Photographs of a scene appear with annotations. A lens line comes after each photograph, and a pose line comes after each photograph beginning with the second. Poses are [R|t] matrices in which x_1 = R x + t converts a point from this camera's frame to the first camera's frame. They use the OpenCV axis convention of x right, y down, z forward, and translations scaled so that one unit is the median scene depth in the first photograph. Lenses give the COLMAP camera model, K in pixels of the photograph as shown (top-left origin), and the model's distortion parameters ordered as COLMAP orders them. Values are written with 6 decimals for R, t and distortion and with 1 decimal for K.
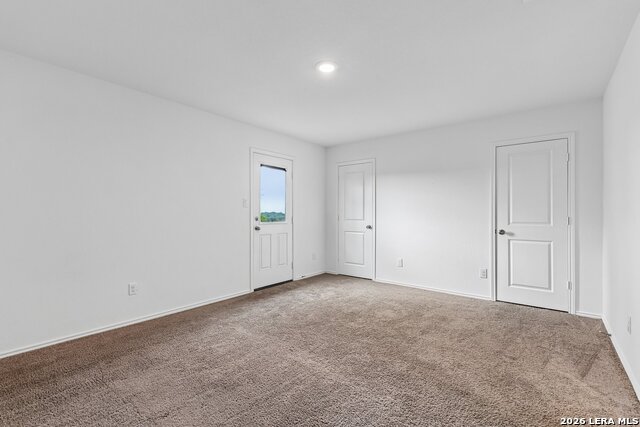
lens RADIAL K [[288.3, 0, 320.6], [0, 288.3, 214.4], [0, 0, 1]] dist [0.017781, -0.004779]
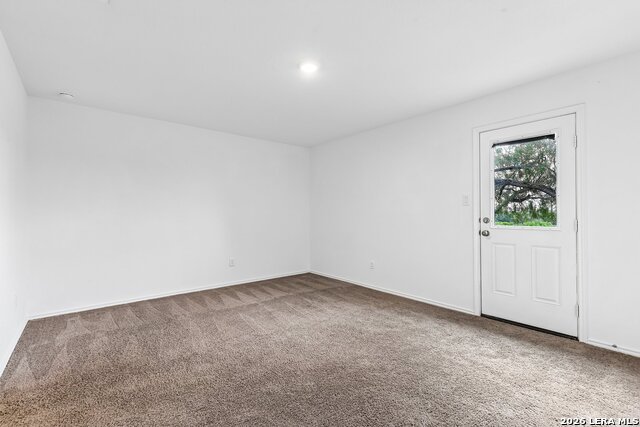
lens RADIAL K [[288.3, 0, 322.1], [0, 288.3, 211.7], [0, 0, 1]] dist [0.017781, -0.004779]
pose [[-0.202788, -0.008672, -0.979184, 0.675250], [0.001954, 0.999955, -0.009261, -0.000528], [0.979221, -0.003791, -0.202762, 0.845431]]
